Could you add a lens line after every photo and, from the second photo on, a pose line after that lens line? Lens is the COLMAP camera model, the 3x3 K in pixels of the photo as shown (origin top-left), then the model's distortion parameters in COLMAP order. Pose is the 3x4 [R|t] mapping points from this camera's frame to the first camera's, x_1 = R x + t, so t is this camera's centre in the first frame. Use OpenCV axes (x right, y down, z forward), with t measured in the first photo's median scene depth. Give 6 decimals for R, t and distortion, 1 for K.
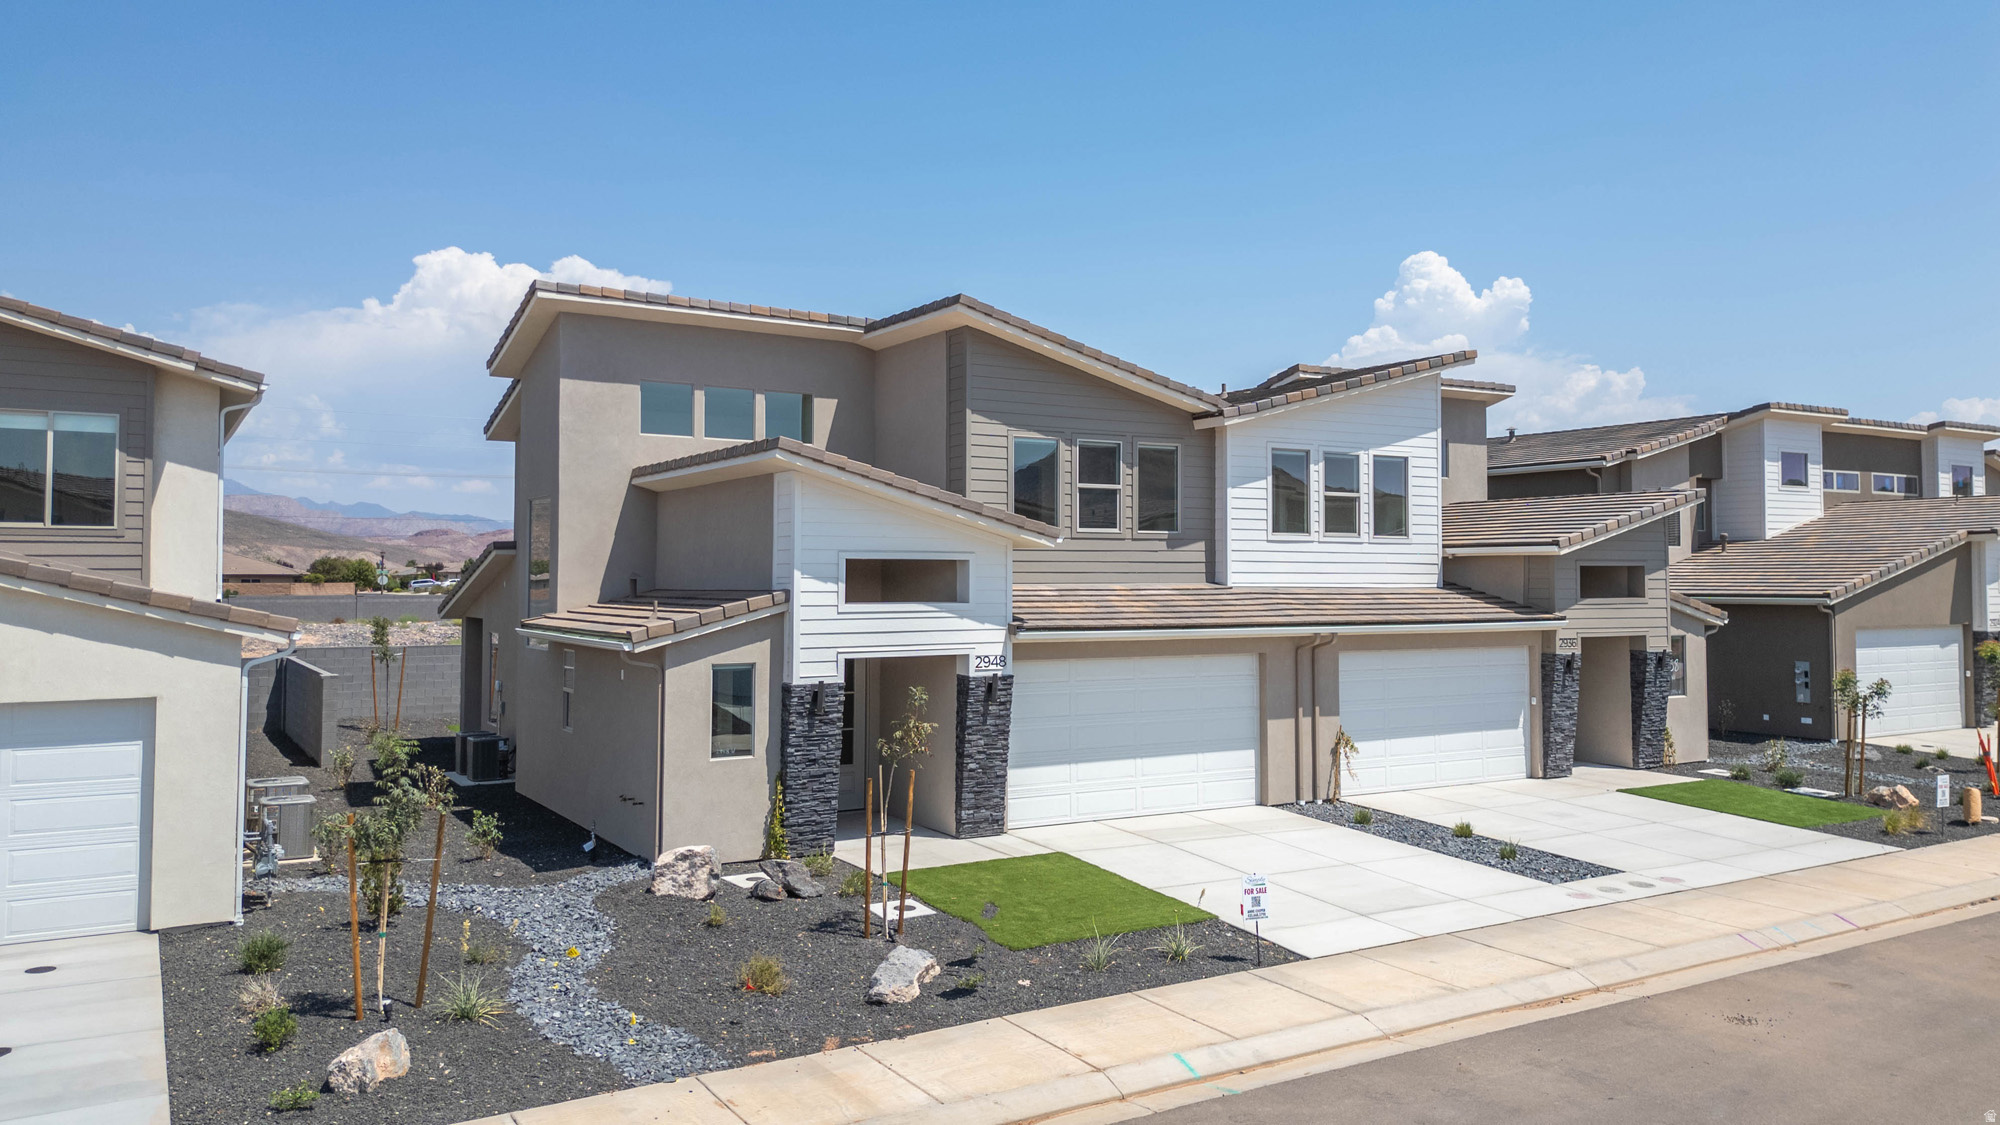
lens RADIAL K [[1416.3, 0, 996.9], [0, 1416.3, 550.5], [0, 0, 1]] dist [0.078763, -0.075049]
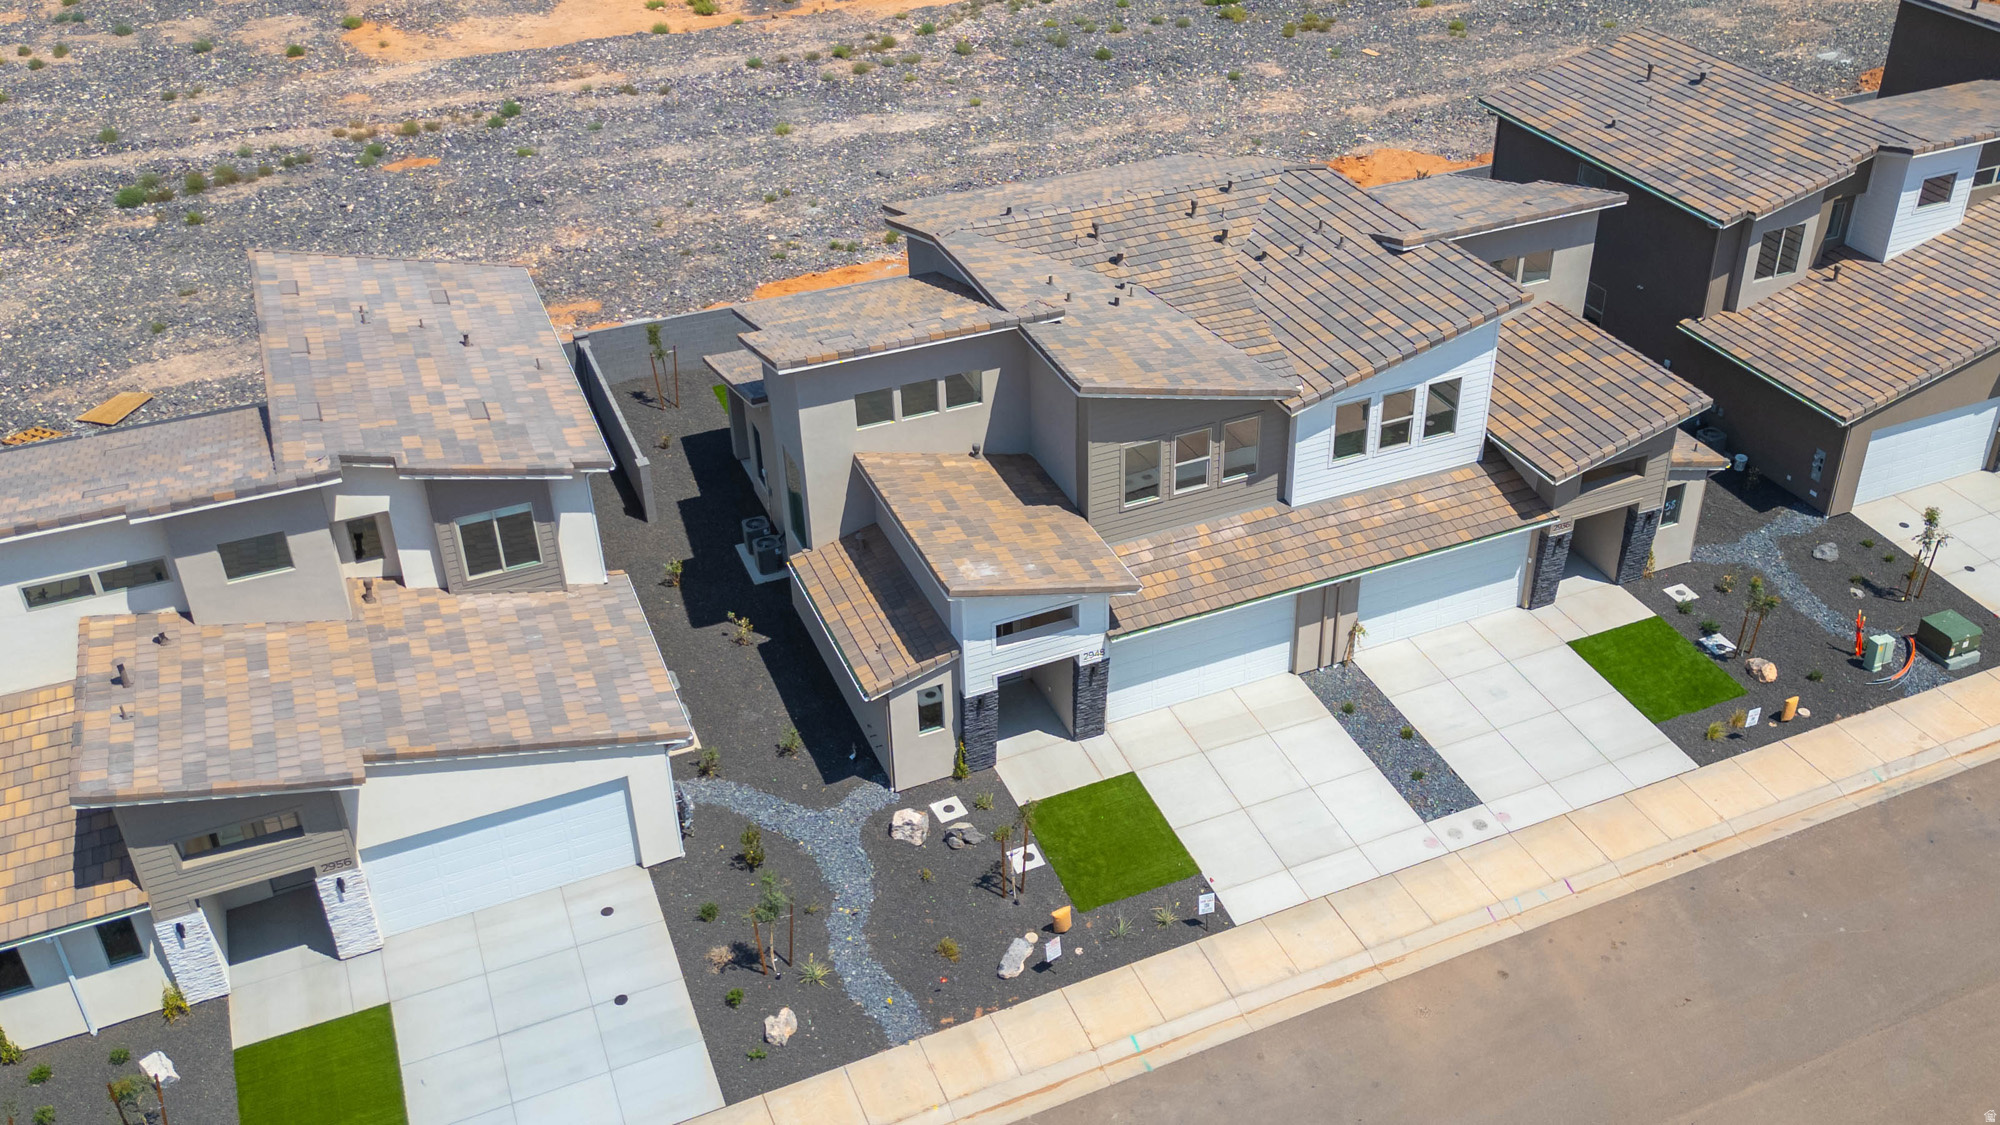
lens RADIAL K [[1760.5, 0, 1081.4], [0, 1760.5, 489.1], [0, 0, 1]] dist [0.080669, -0.081503]
pose [[0.992867, 0.055864, -0.105329, 0.148021], [0.009211, 0.844854, 0.534918, -0.936202], [0.118871, -0.532072, 0.838313, -0.437522]]
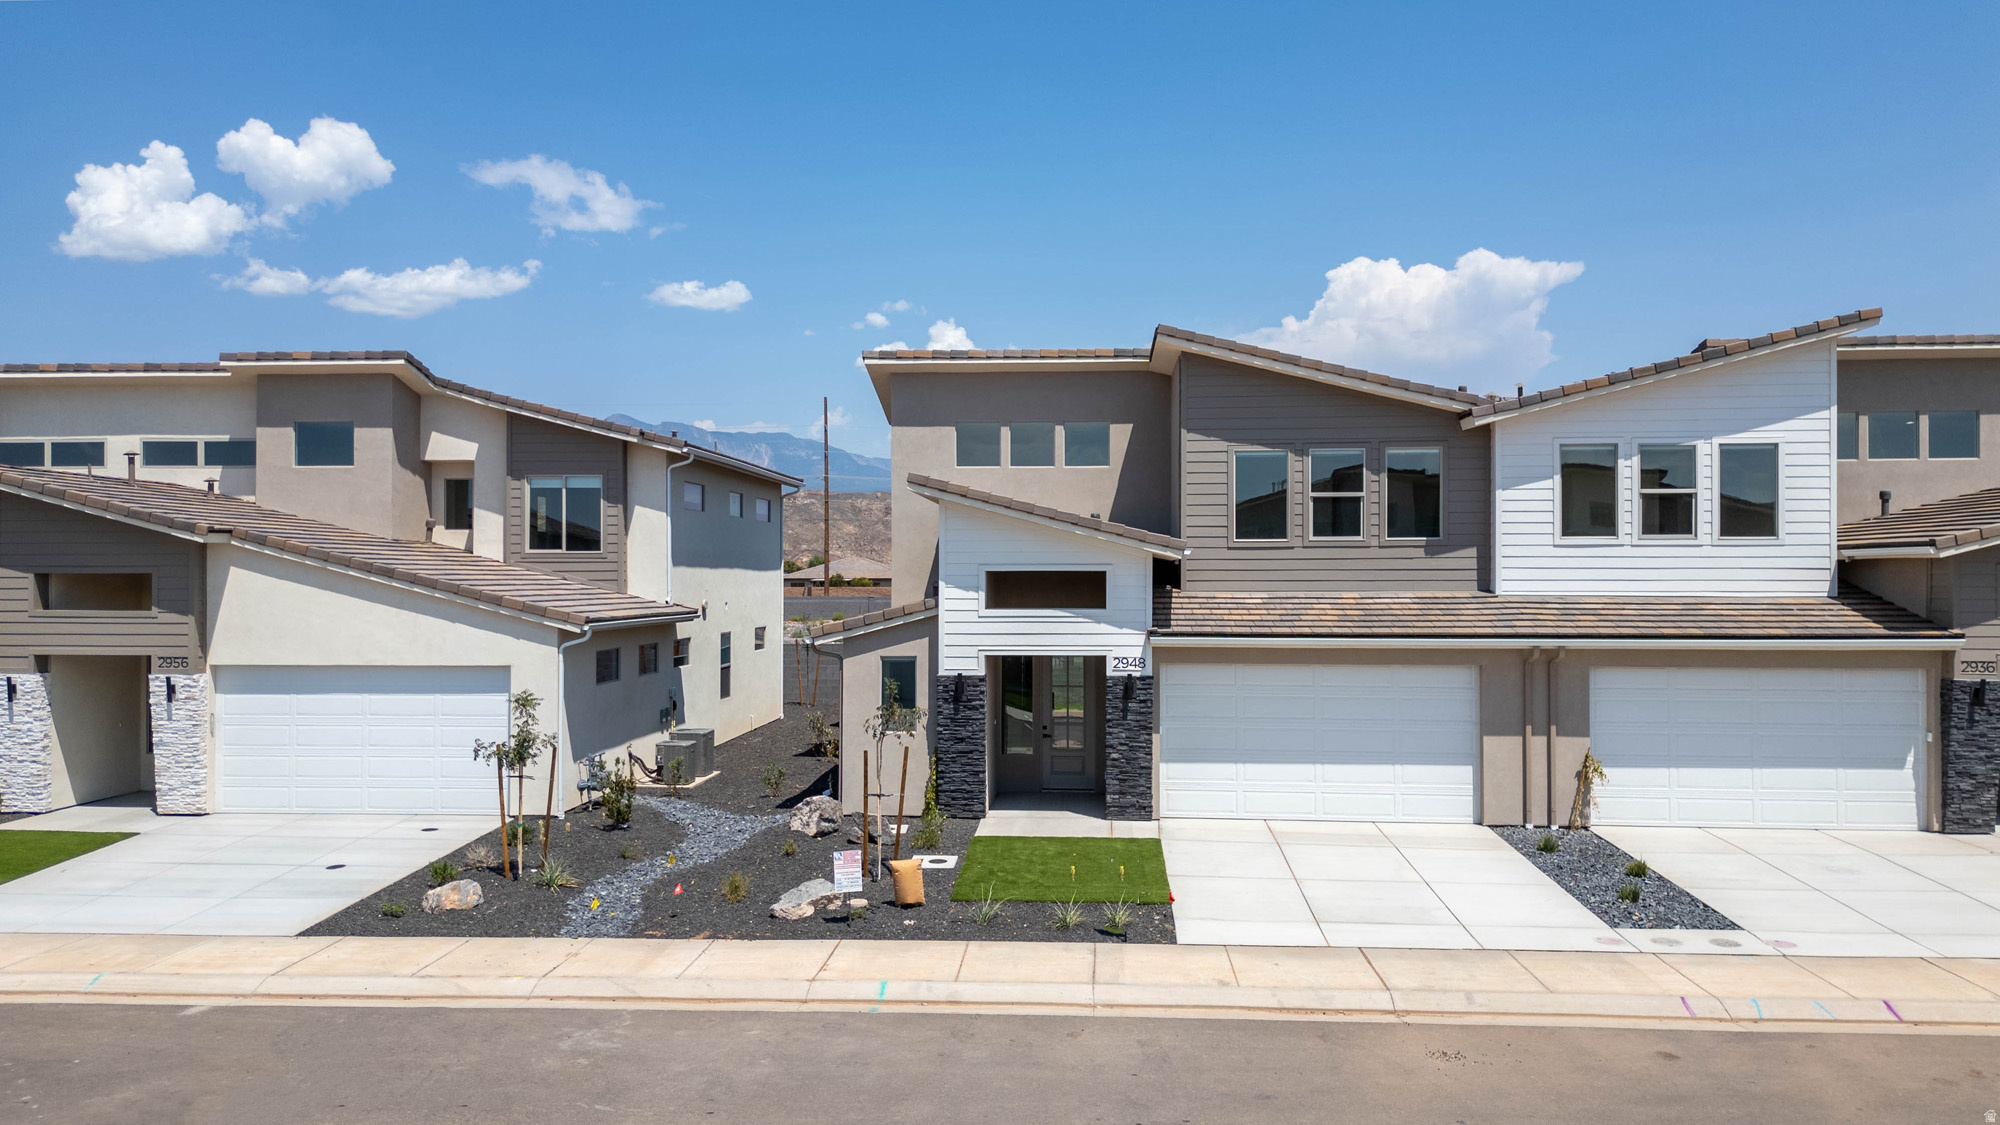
lens RADIAL K [[1422.0, 0, 999.2], [0, 1422.0, 570.2], [0, 0, 1]] dist [0.067759, -0.067604]
pose [[0.816954, -0.004638, -0.576685, 0.469492], [0.012993, 0.999862, 0.010365, -0.005494], [0.576557, -0.015960, 0.816901, 0.031722]]
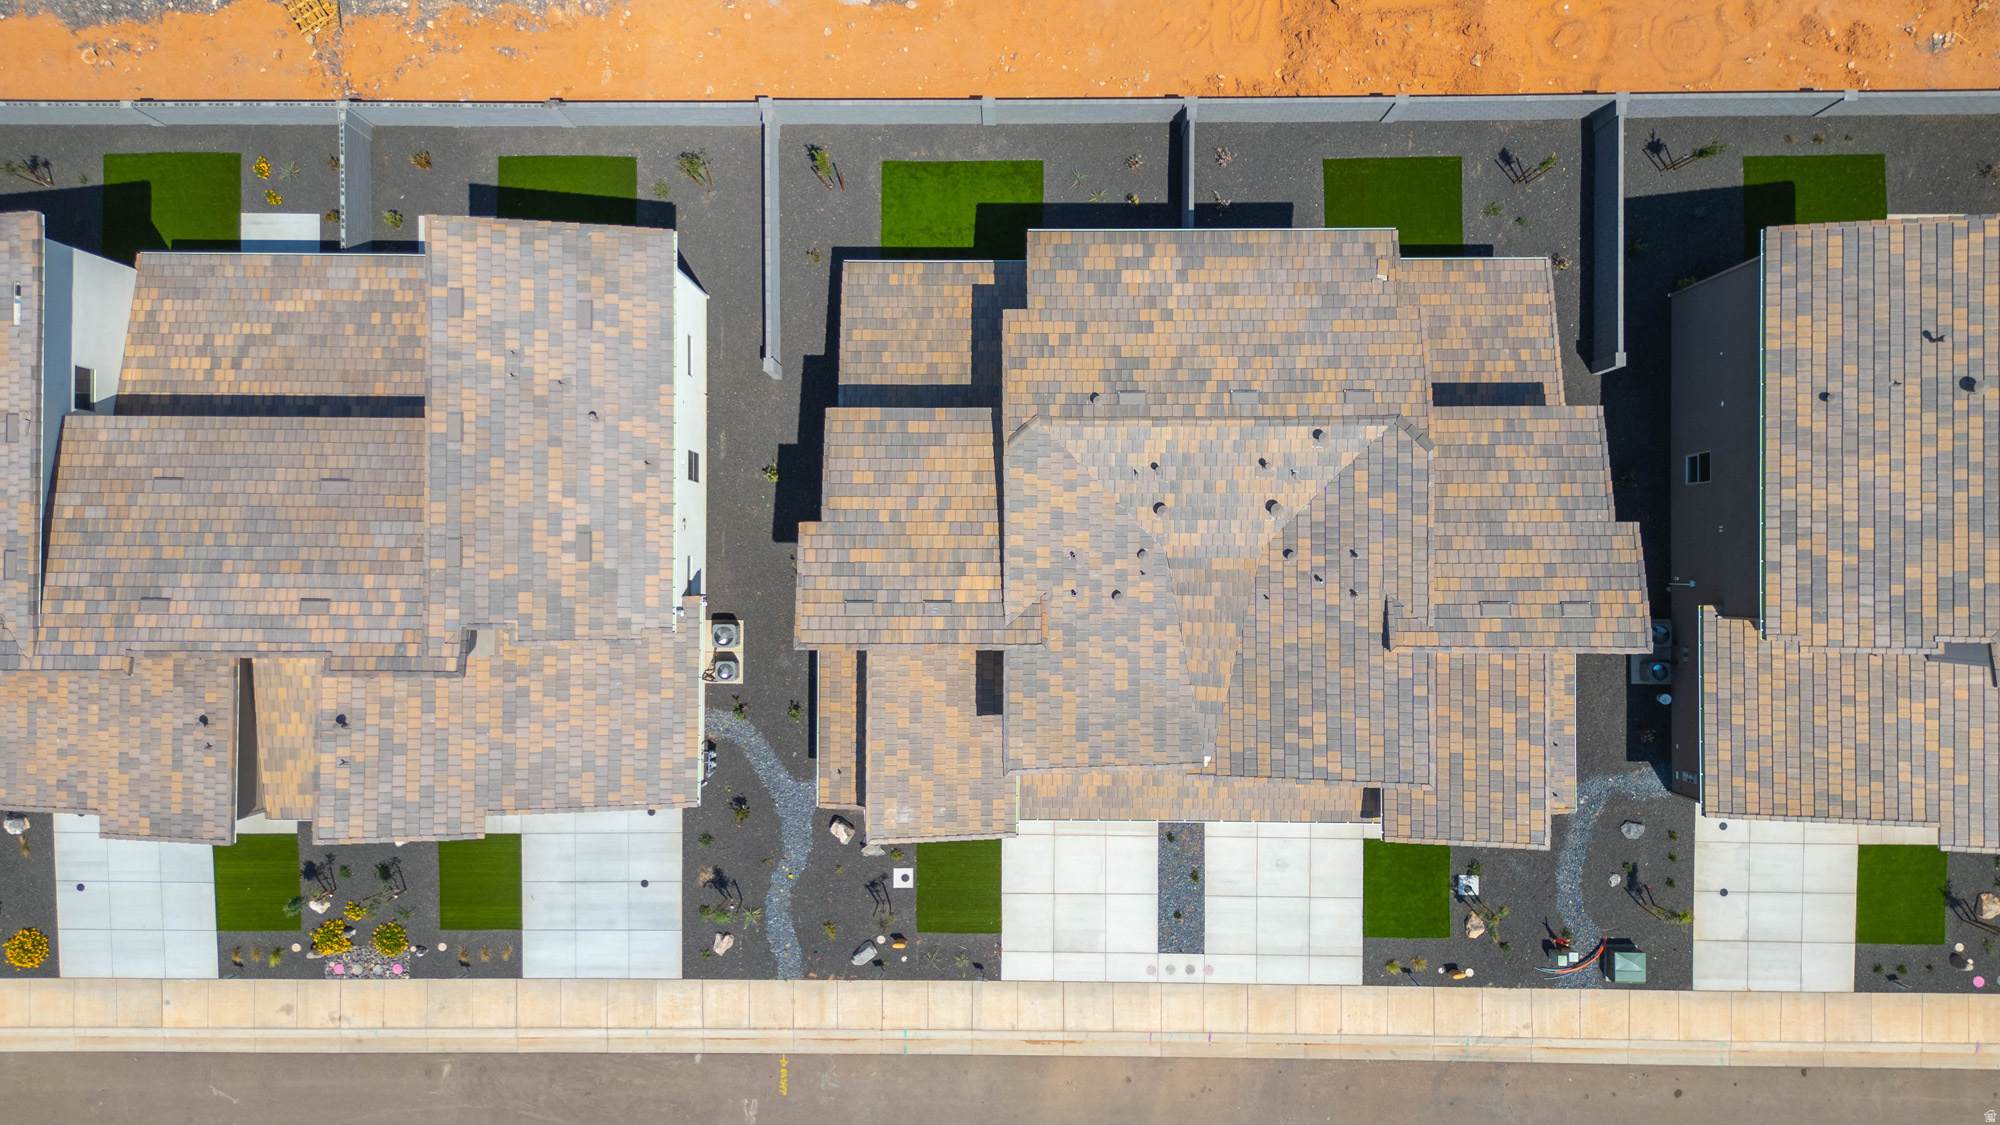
lens RADIAL K [[1416.3, 0, 996.9], [0, 1416.3, 550.5], [0, 0, 1]] dist [0.078763, -0.075049]
pose [[0.854760, 0.518791, -0.015545, -0.140804], [0.022666, -0.007389, 0.999716, -1.778405], [0.518528, -0.854869, -0.018075, 1.180425]]
